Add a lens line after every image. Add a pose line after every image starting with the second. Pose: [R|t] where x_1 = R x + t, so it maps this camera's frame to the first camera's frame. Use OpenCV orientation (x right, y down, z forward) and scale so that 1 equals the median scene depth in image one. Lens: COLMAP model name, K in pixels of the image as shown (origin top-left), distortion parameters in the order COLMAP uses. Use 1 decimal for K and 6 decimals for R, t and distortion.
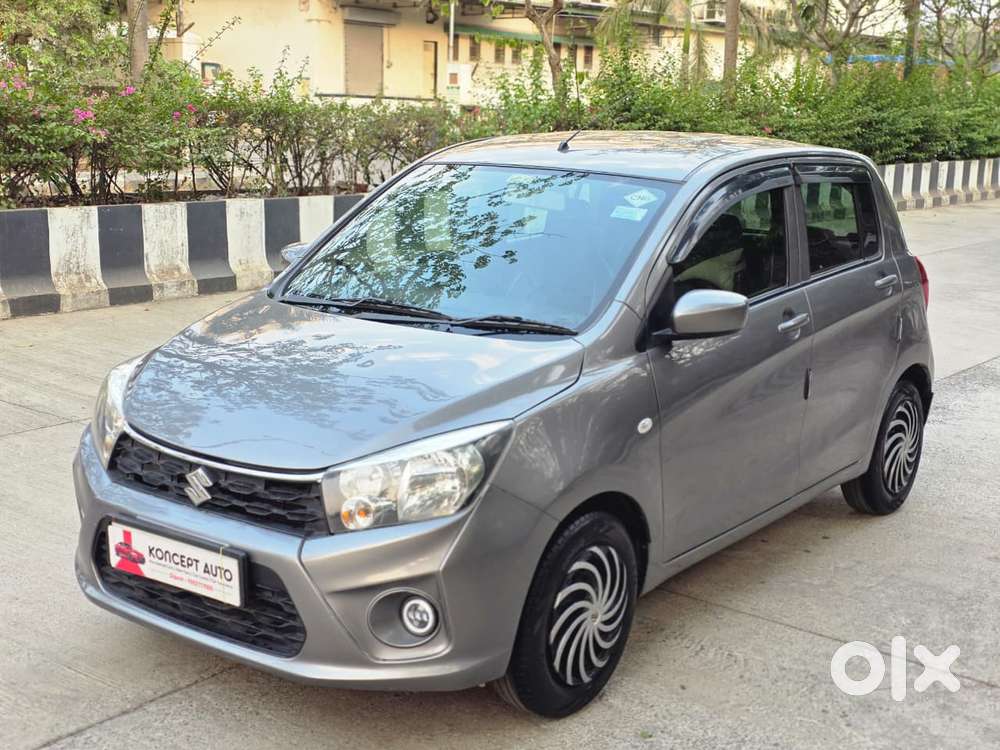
lens RADIAL K [[1373.3, 0, 503.3], [0, 1373.3, 372.7], [0, 0, 1]] dist [0.074595, 0.000000]
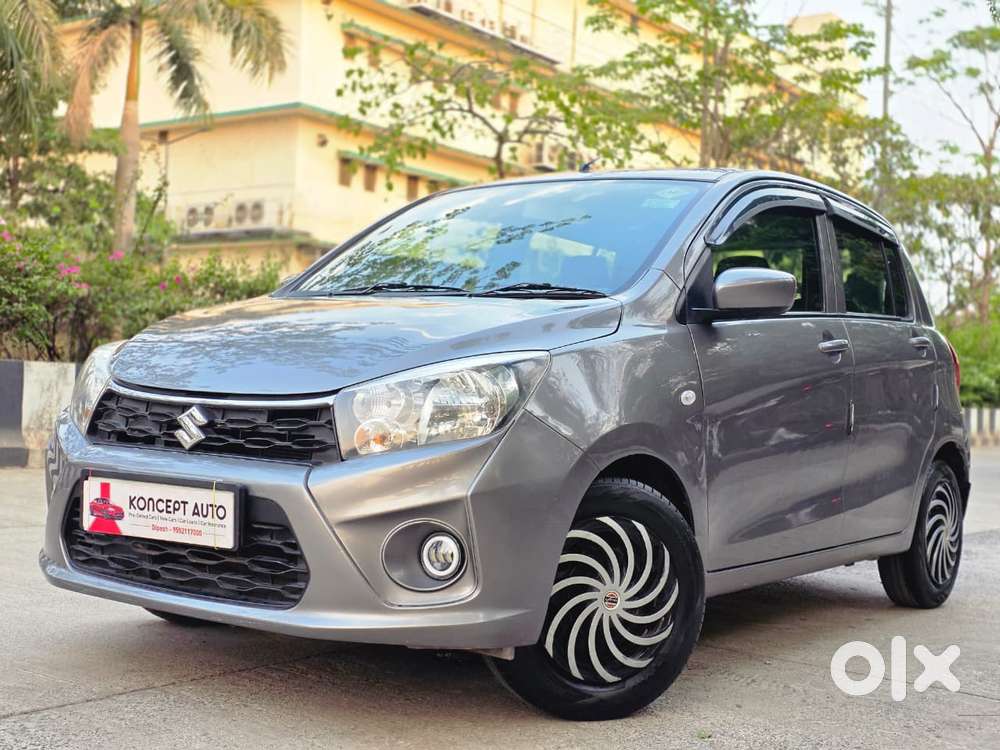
lens RADIAL K [[1373.3, 0, 483.2], [0, 1373.3, 348.4], [0, 0, 1]] dist [0.074595, 0.000000]
pose [[0.999850, 0.014862, 0.008911, -0.041737], [-0.012528, 0.975250, -0.220751, 0.220140], [-0.011972, 0.220607, 0.975289, 0.123835]]
